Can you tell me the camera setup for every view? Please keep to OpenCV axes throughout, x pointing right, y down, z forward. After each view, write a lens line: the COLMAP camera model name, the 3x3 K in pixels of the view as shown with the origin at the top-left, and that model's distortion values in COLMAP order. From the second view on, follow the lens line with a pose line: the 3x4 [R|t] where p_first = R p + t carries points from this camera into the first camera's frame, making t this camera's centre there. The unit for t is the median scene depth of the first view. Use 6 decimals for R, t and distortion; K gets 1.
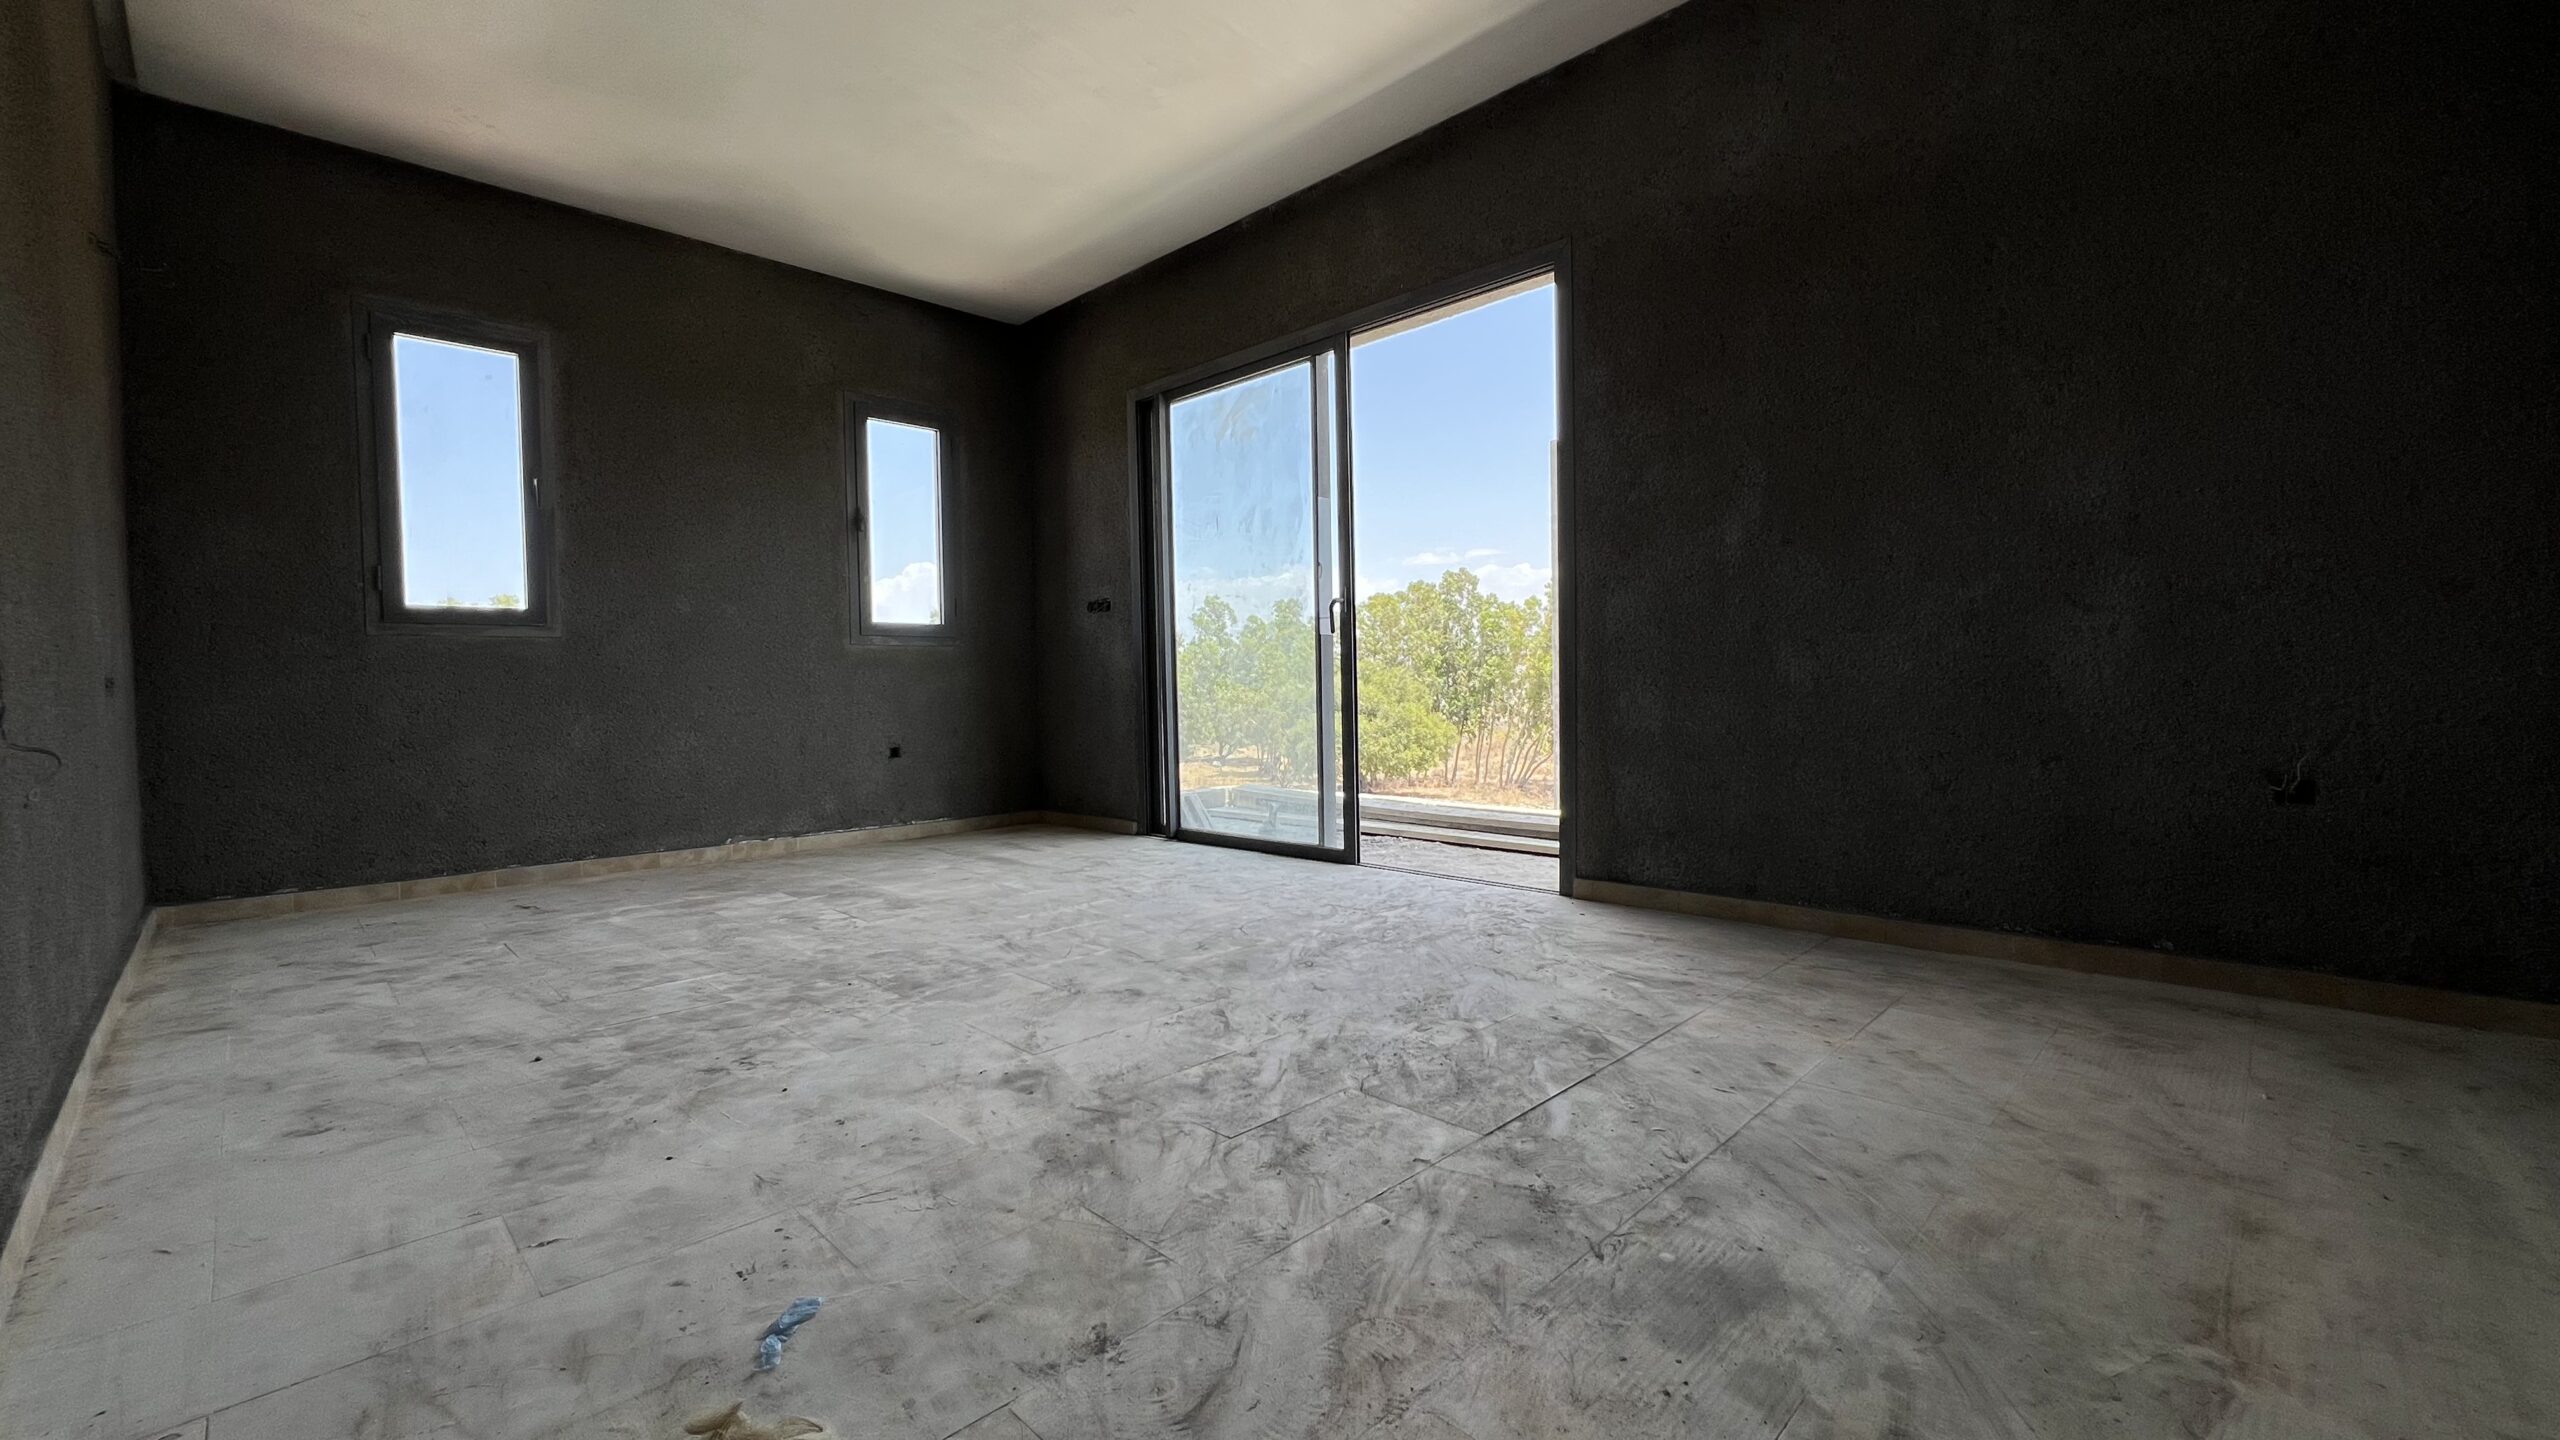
lens RADIAL K [[1025.4, 0, 1273.4], [0, 1025.4, 712.6], [0, 0, 1]] dist [-0.003660, 0.000477]
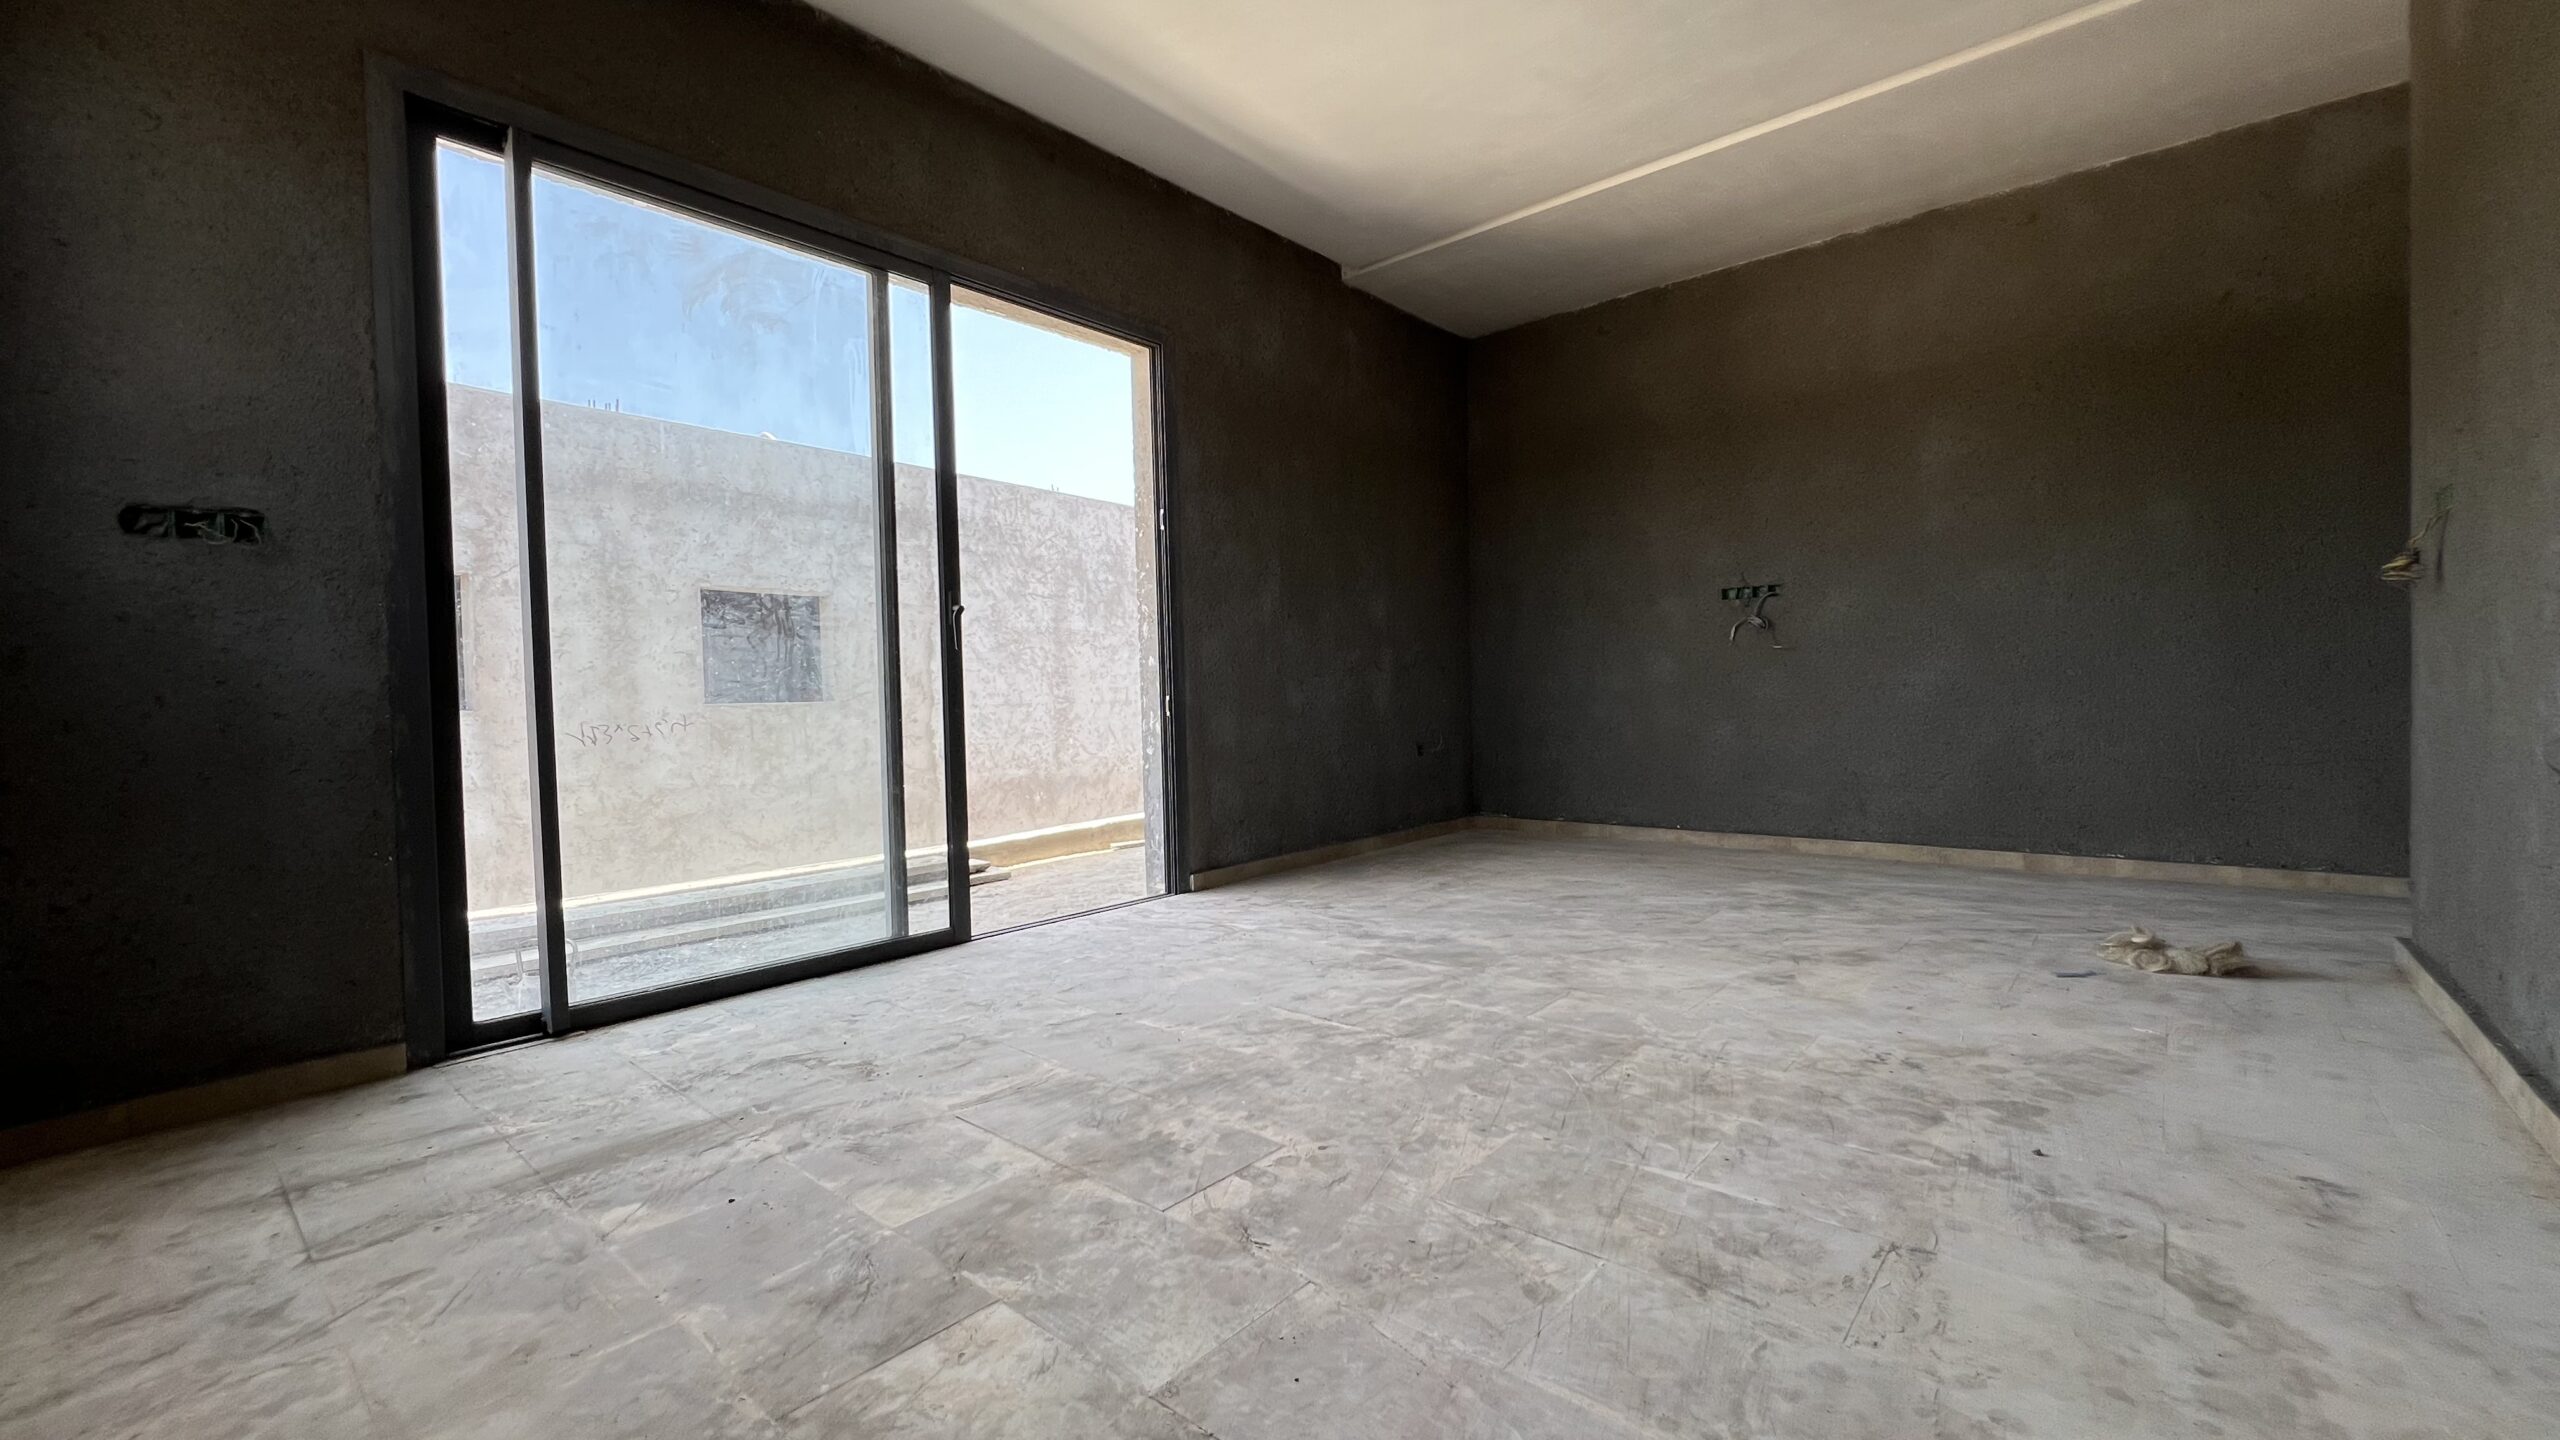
lens RADIAL K [[1025.4, 0, 1273.4], [0, 1025.4, 712.6], [0, 0, 1]] dist [-0.003660, 0.000477]
pose [[-0.070138, -0.000395, 0.997537, -1.460429], [0.048287, 0.998826, 0.003790, -0.040426], [-0.996368, 0.048434, -0.070036, 1.617670]]
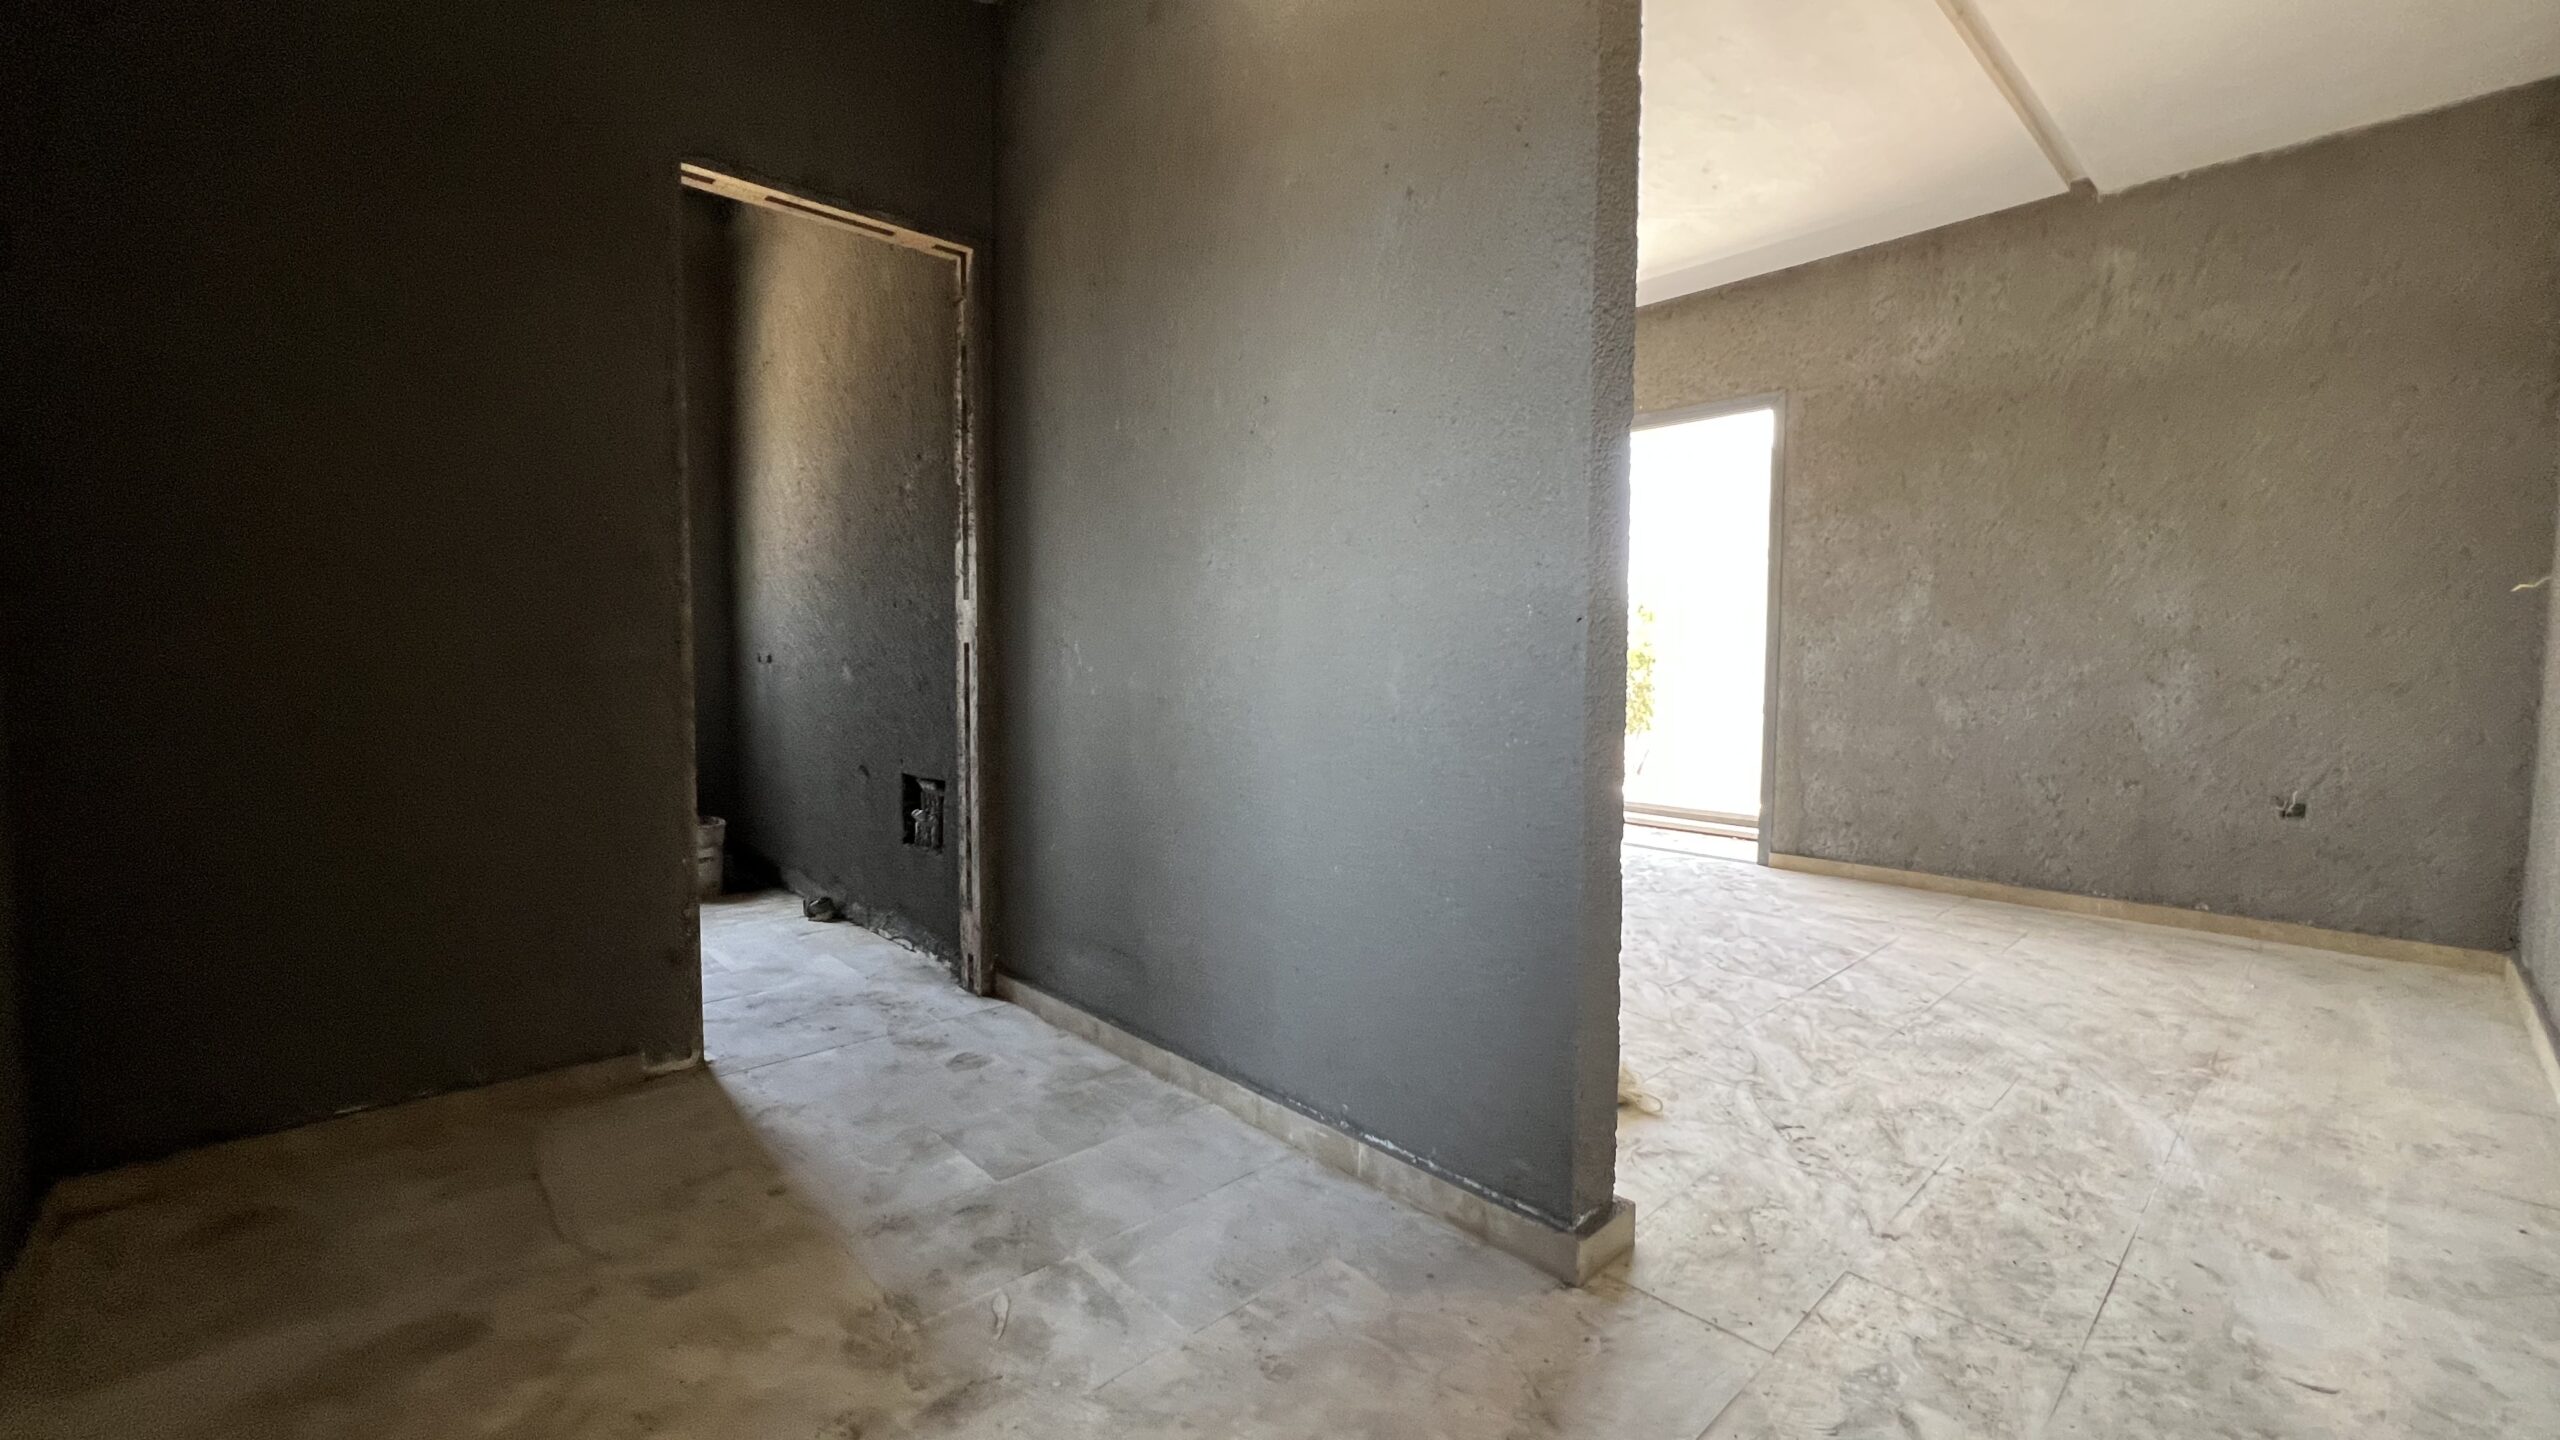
lens RADIAL K [[1026.3, 0, 1274.7], [0, 1026.3, 711.2], [0, 0, 1]] dist [0.000506, 0.000091]
pose [[0.999079, 0.024536, -0.035215, -0.549714], [-0.023506, 0.999292, 0.029362, -0.091677], [0.035910, -0.028507, 0.998948, -0.675329]]
